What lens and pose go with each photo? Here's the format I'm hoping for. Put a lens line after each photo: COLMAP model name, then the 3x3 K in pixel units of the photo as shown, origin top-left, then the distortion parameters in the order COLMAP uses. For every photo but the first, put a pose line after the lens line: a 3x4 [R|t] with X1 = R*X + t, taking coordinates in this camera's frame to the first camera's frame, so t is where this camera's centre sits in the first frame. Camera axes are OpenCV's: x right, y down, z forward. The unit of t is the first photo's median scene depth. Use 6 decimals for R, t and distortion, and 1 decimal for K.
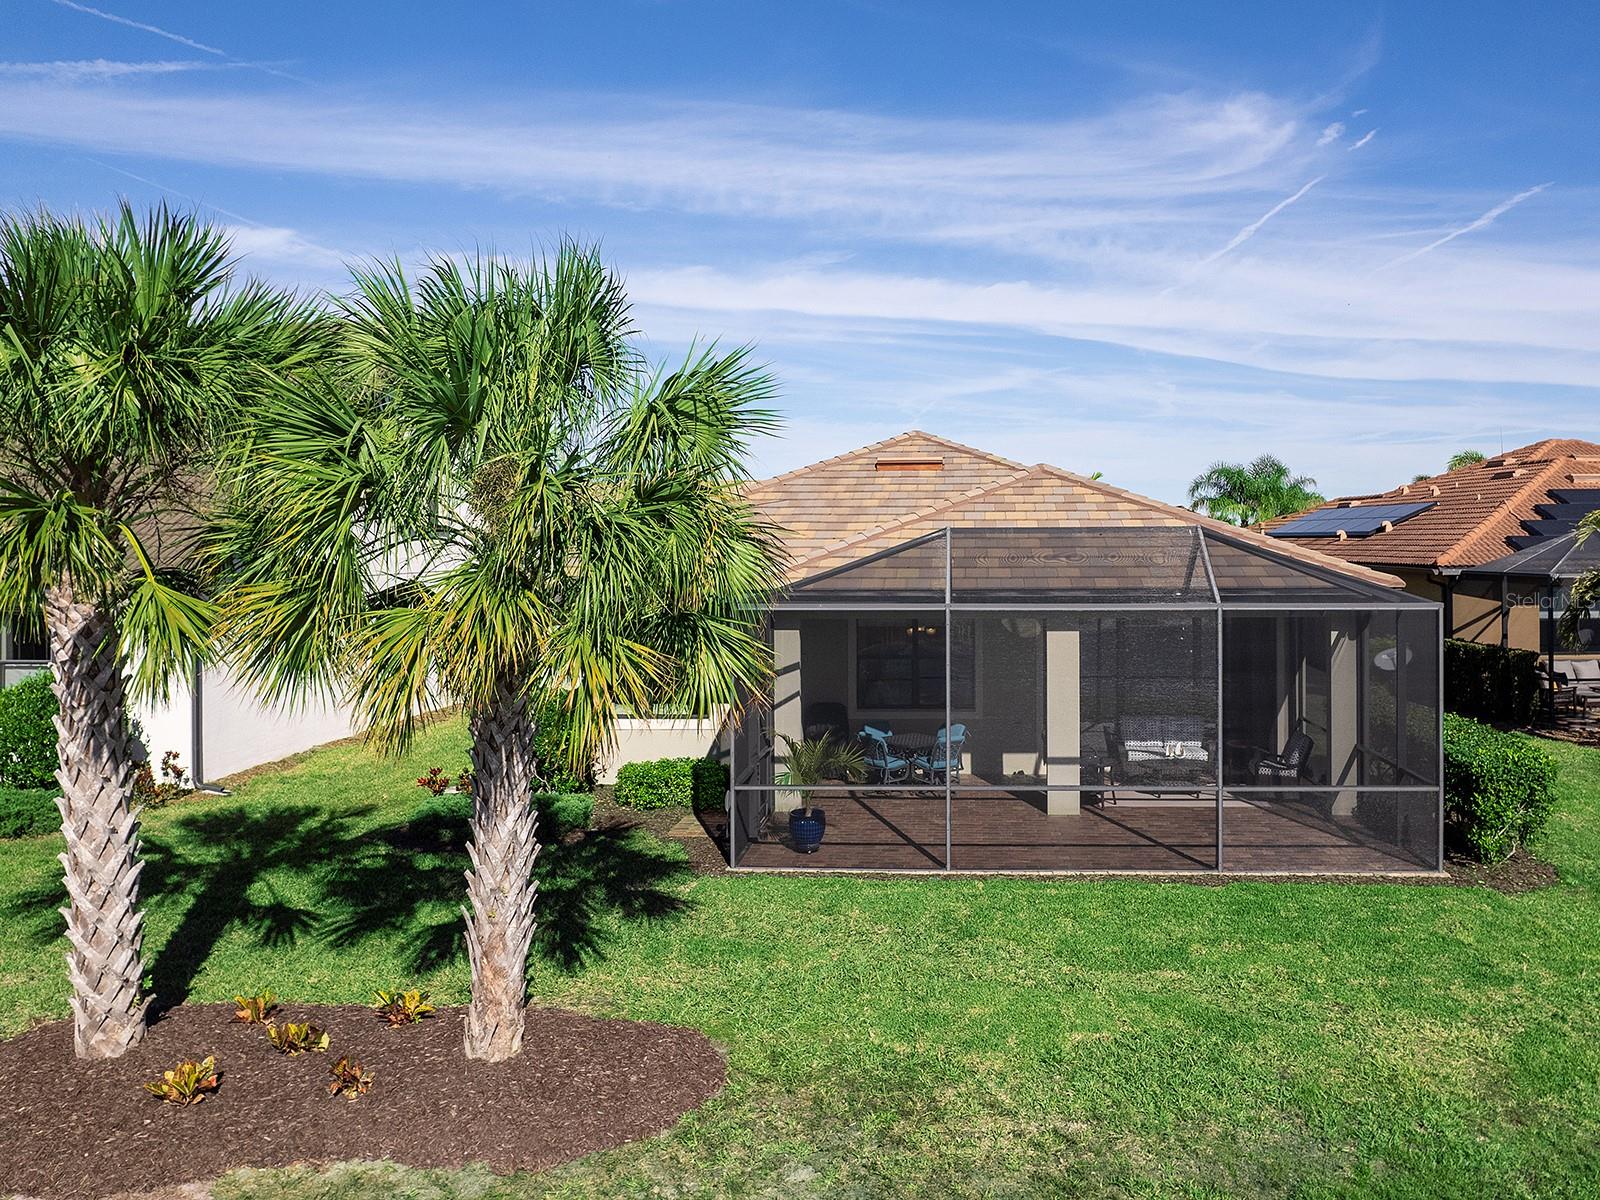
lens RADIAL K [[1402.2, 0, 799.1], [0, 1402.2, 617.8], [0, 0, 1]] dist [-0.036266, 0.000038]
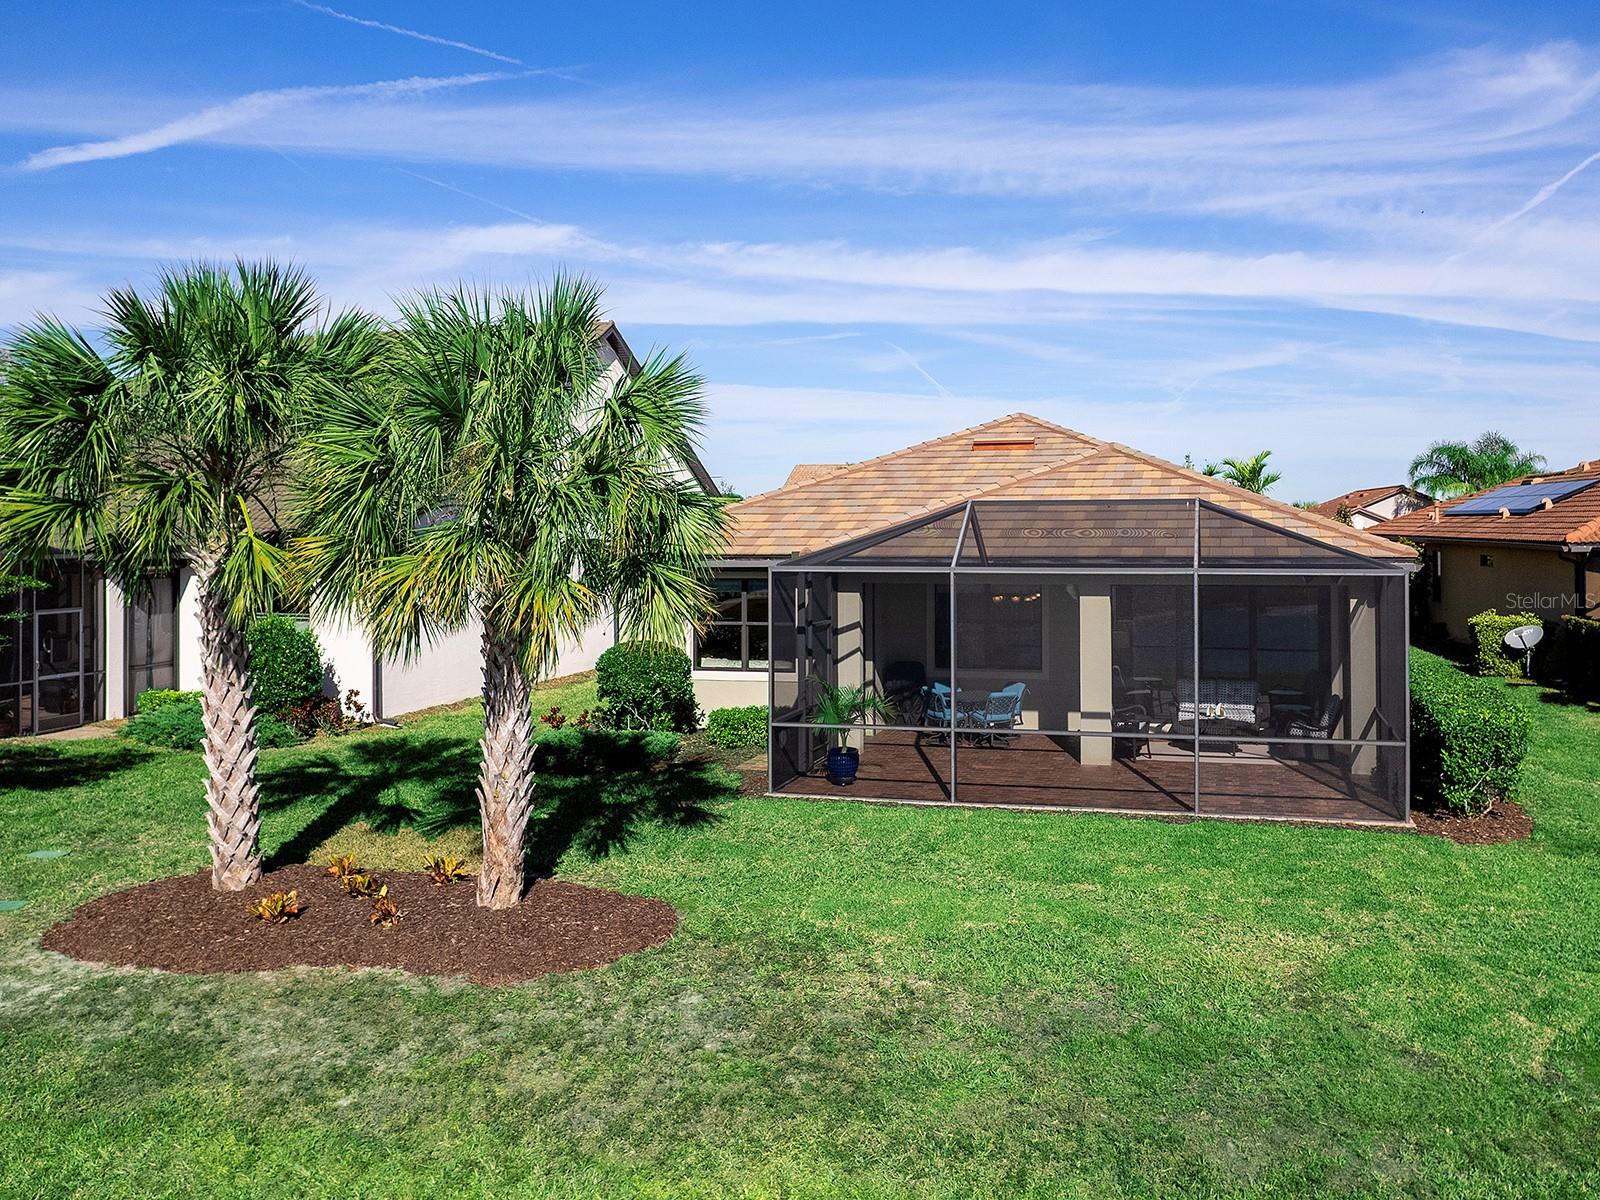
lens RADIAL K [[1399.3, 0, 747.0], [0, 1399.3, 599.3], [0, 0, 1]] dist [-0.051944, -0.002038]
pose [[0.975358, 0.013023, -0.220242, 0.158965], [-0.013154, 0.999913, 0.000871, 0.014322], [0.220234, 0.002047, 0.975445, -0.115973]]
